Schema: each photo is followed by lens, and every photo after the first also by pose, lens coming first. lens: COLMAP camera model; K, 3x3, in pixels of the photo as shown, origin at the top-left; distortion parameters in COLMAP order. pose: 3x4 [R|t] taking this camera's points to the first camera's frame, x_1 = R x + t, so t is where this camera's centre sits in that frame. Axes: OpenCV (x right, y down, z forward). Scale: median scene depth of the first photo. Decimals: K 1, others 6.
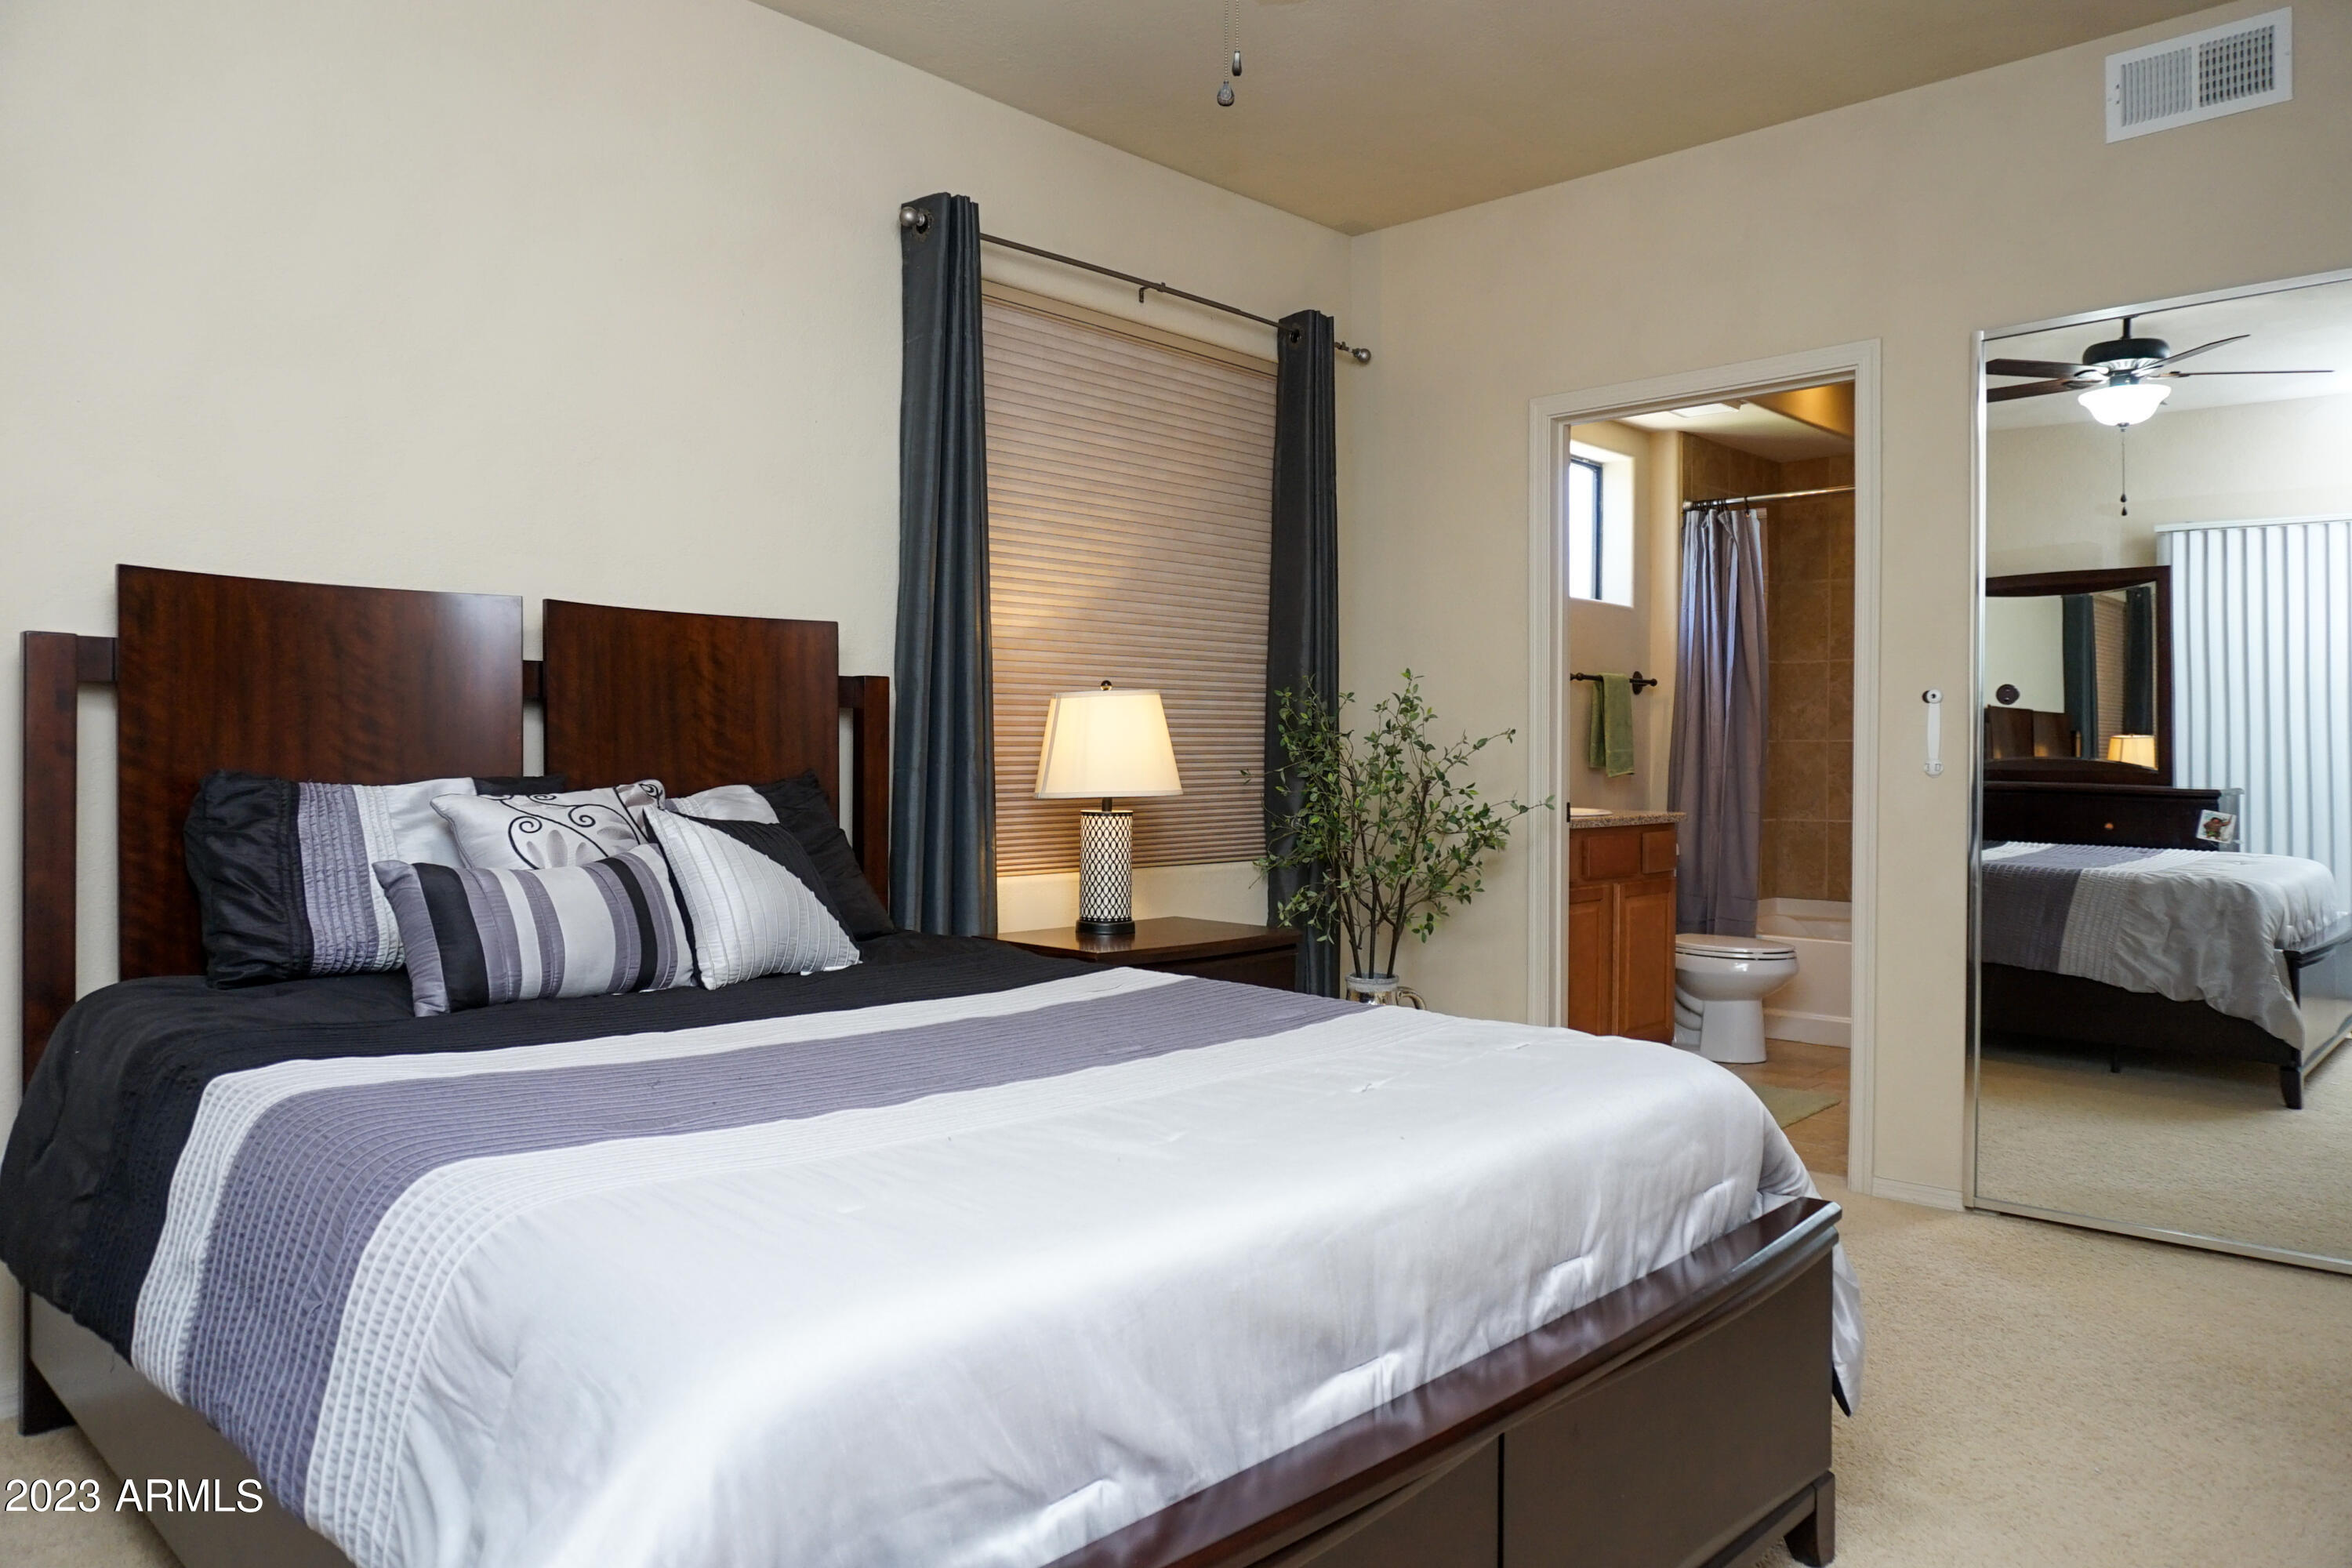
lens RADIAL K [[1607.3, 0, 1176.0], [0, 1607.3, 784.0], [0, 0, 1]] dist [-0.045287, 0.004038]
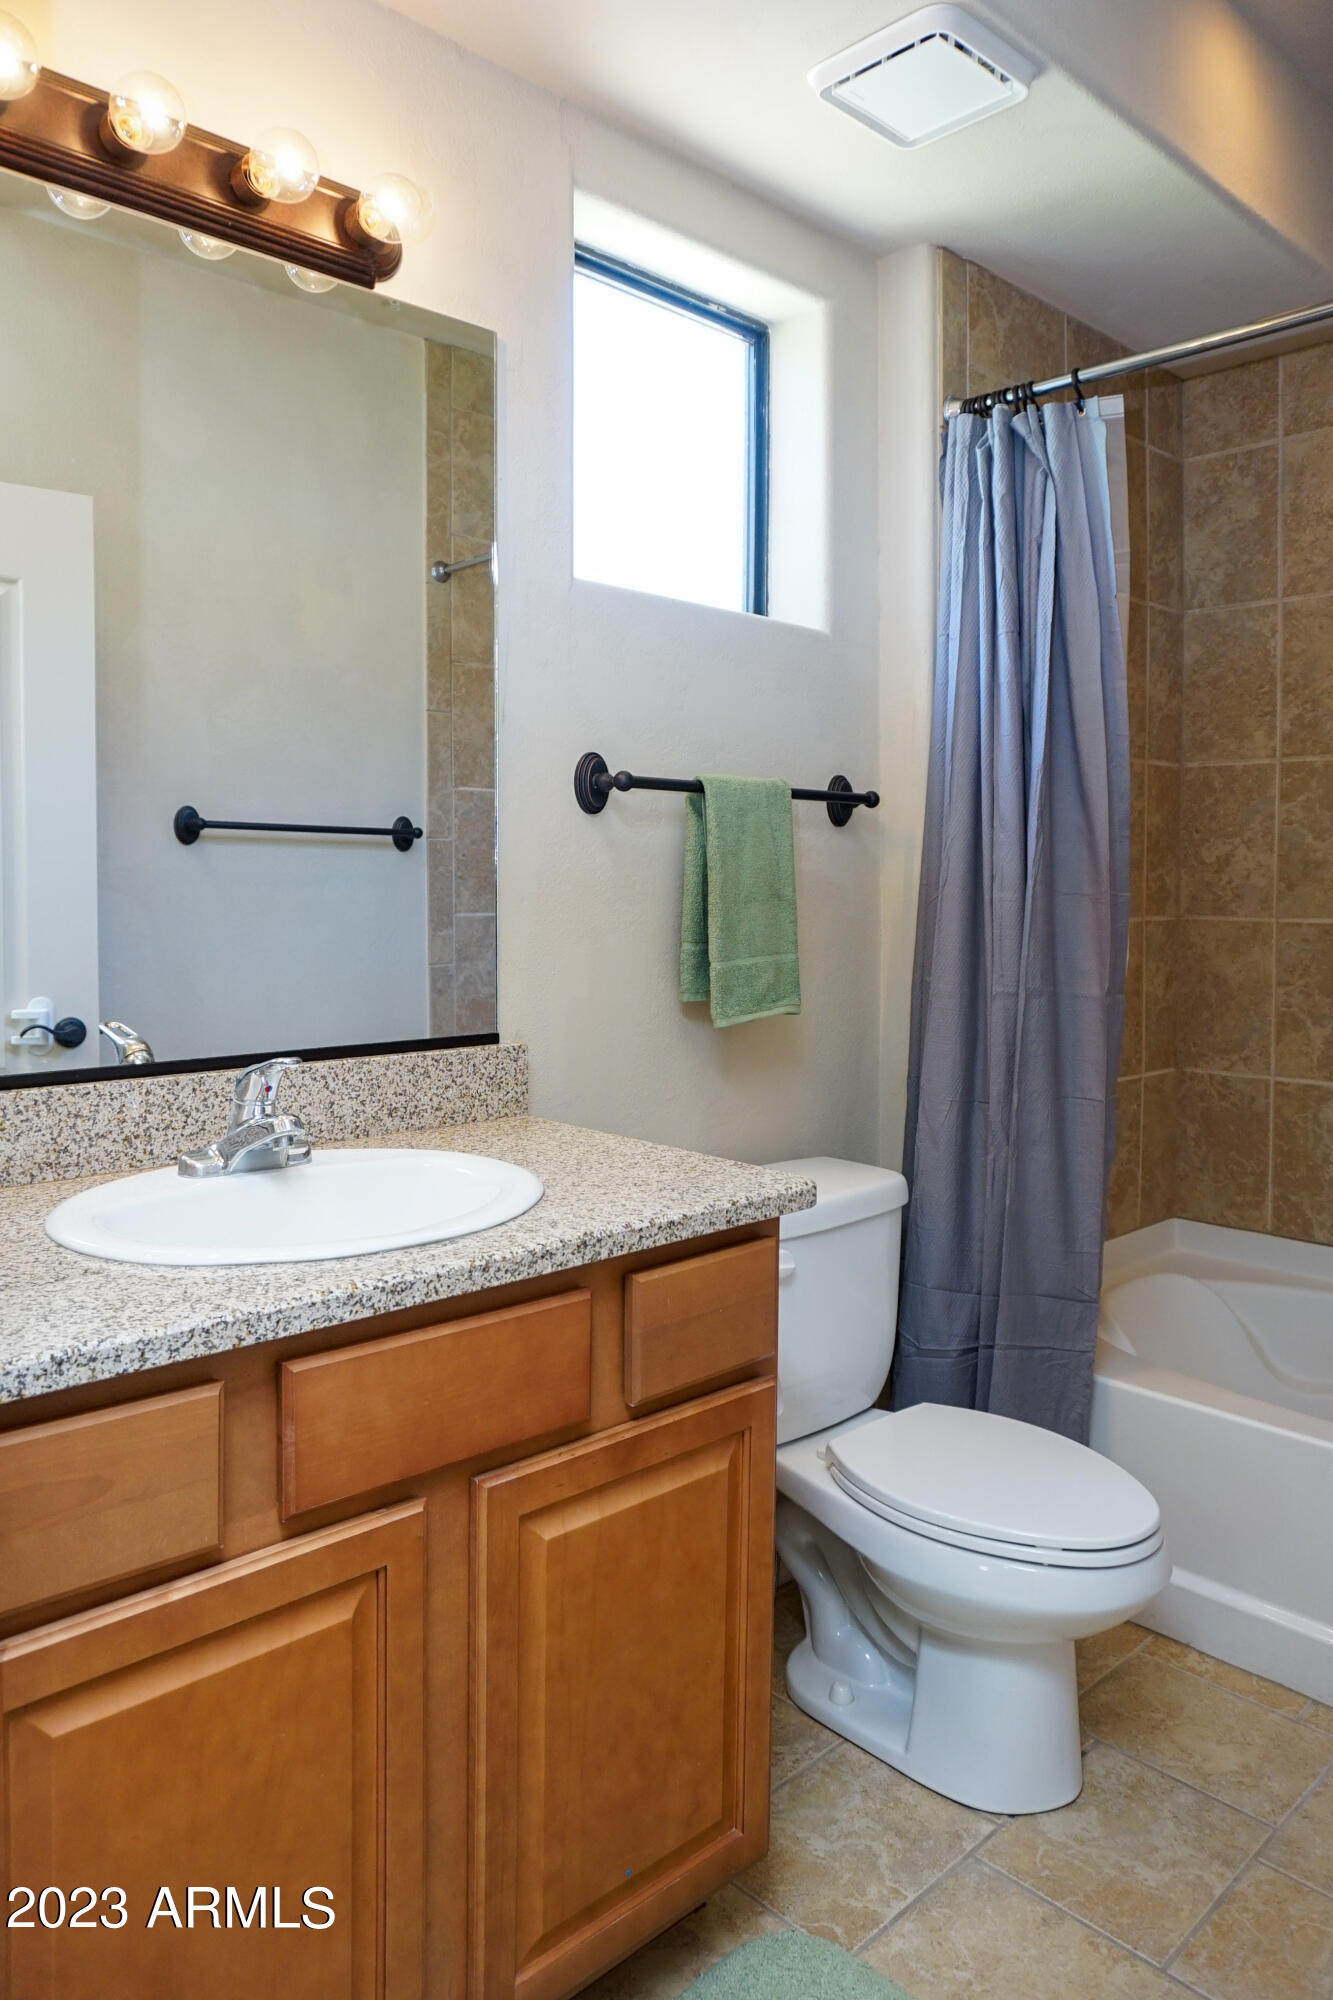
lens RADIAL K [[1366.8, 0, 658.6], [0, 1366.8, 920.7], [0, 0, 1]] dist [-0.045287, 0.004038]
pose [[0.998534, 0.001674, -0.054108, 0.237503], [-0.001332, 0.999979, 0.006354, -0.029204], [0.054117, -0.006272, 0.998515, 0.563411]]
